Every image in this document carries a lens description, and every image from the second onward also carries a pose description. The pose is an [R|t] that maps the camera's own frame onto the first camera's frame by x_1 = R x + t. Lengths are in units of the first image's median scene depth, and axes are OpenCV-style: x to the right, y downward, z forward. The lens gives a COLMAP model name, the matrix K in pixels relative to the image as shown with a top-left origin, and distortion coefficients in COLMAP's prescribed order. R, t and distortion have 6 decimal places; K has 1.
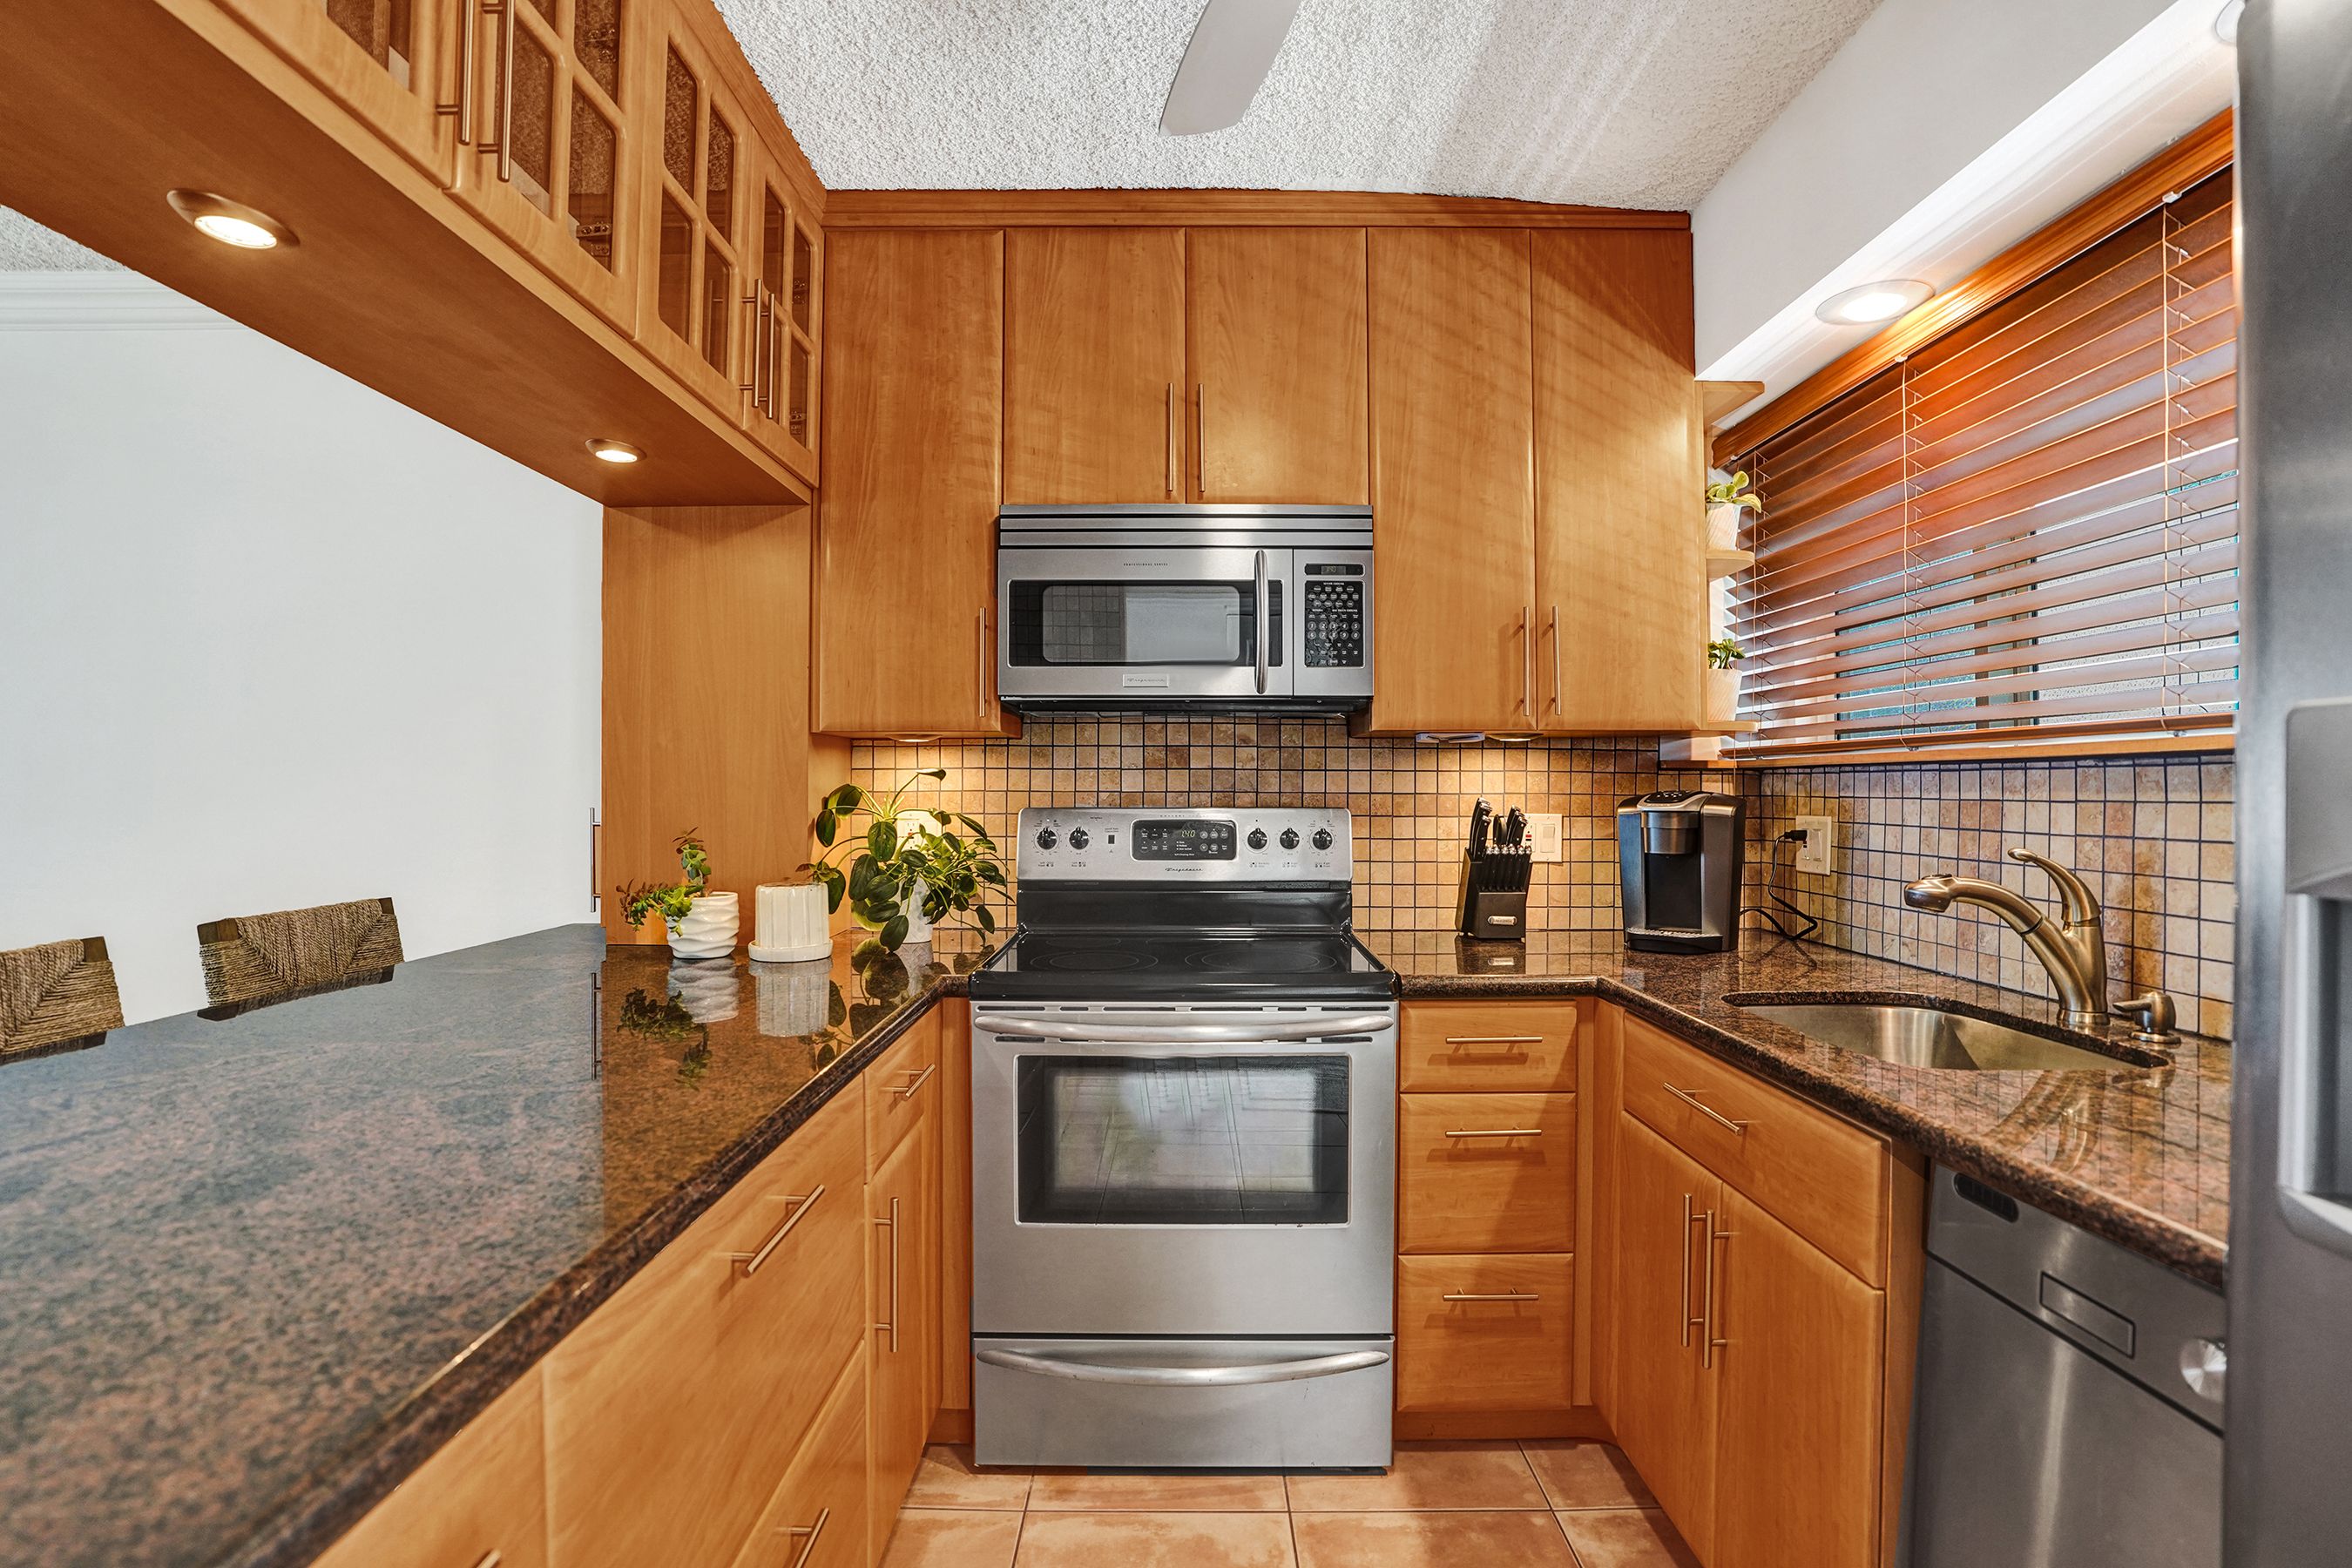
lens RADIAL K [[1125.7, 0, 1187.6], [0, 1125.7, 786.6], [0, 0, 1]] dist [-0.071262, 0.029527]
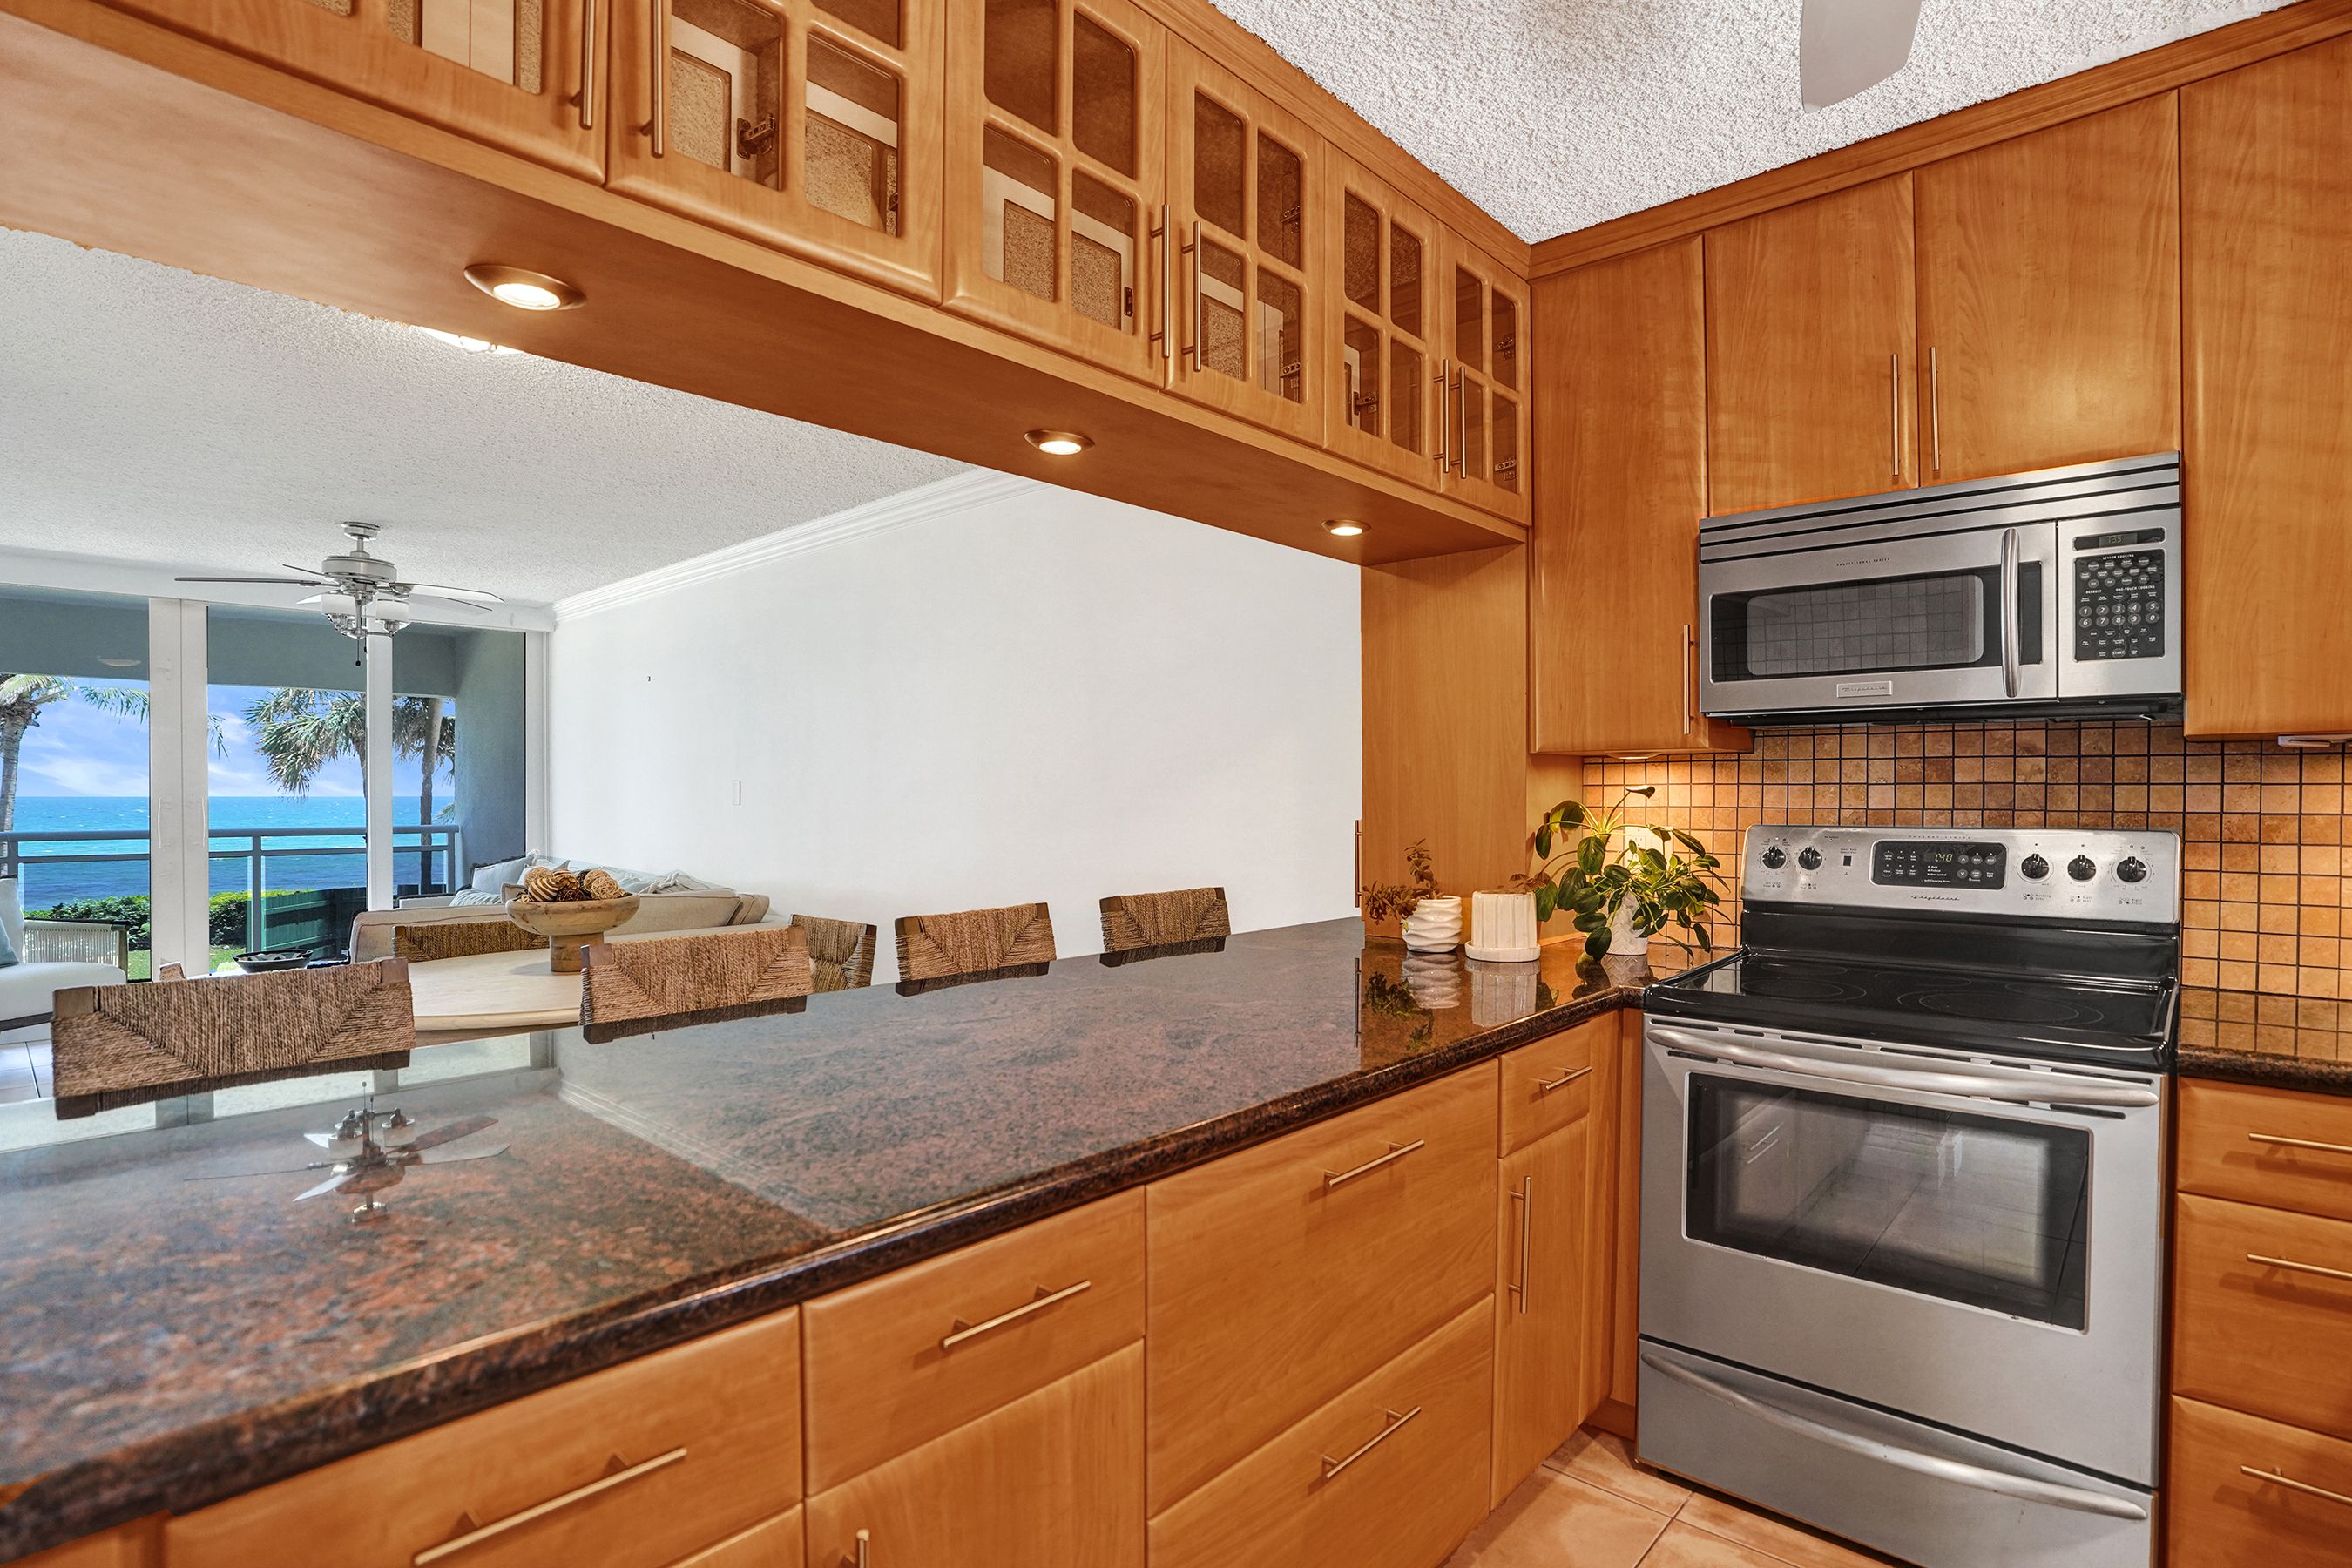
lens RADIAL K [[1162.5, 0, 1210.1], [0, 1162.5, 820.2], [0, 0, 1]] dist [-0.058809, 0.021701]
pose [[0.751351, 0.013703, -0.659760, 0.176362], [0.002077, 0.999730, 0.023129, -0.010246], [0.659899, -0.018749, 0.751120, -0.050412]]
